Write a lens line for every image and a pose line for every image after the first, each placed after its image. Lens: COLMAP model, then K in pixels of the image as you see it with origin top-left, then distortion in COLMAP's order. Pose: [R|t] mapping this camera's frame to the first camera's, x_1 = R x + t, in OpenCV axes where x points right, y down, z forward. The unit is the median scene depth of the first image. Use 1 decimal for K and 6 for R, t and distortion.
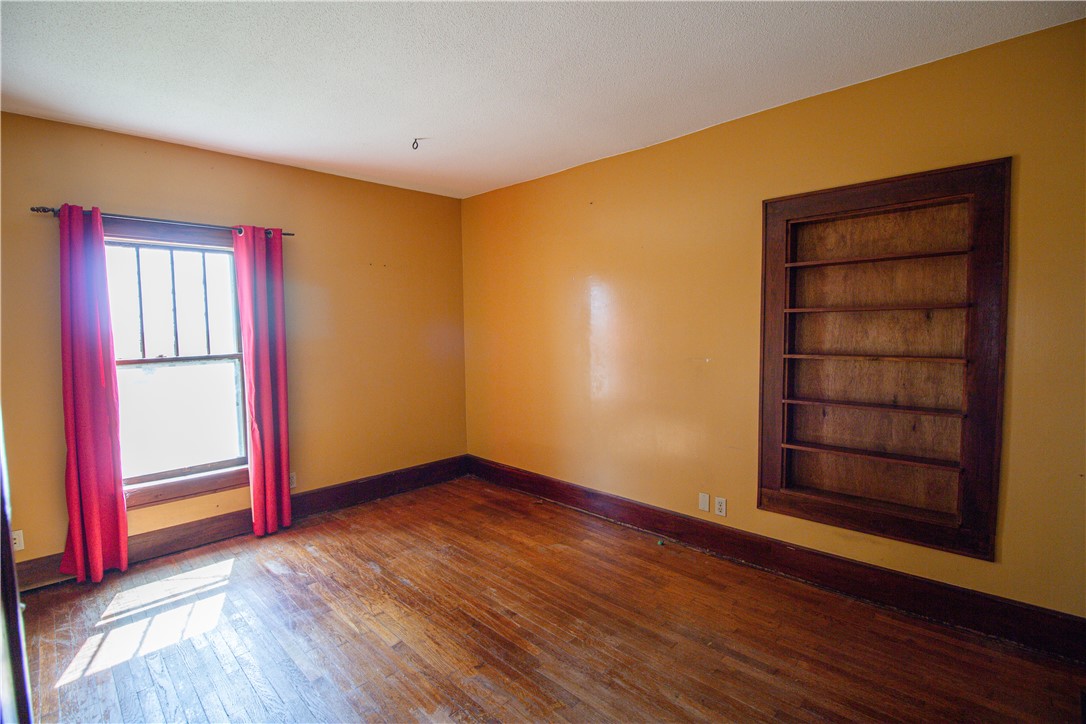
lens RADIAL K [[507.2, 0, 549.1], [0, 507.2, 347.1], [0, 0, 1]] dist [-0.011857, -0.006793]
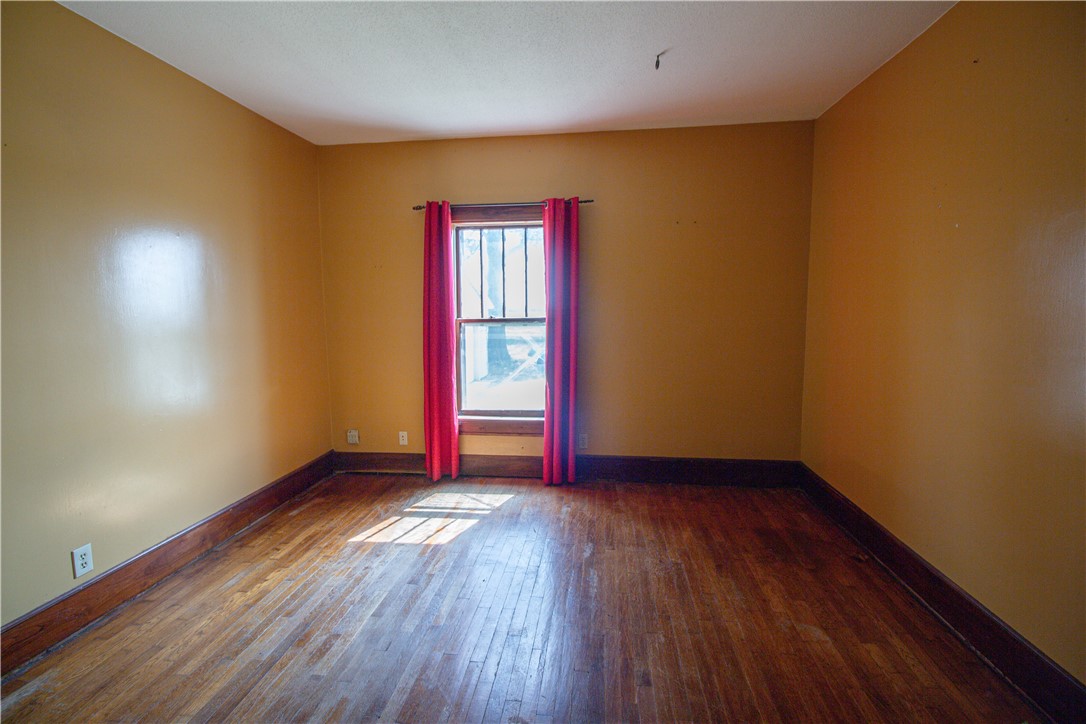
lens RADIAL K [[507.2, 0, 540.7], [0, 507.2, 353.2], [0, 0, 1]] dist [-0.011857, -0.006793]
pose [[0.603323, 0.090669, -0.792326, 0.281888], [-0.035297, 0.995578, 0.087051, -0.006174], [0.796715, -0.024553, 0.603856, 0.335280]]
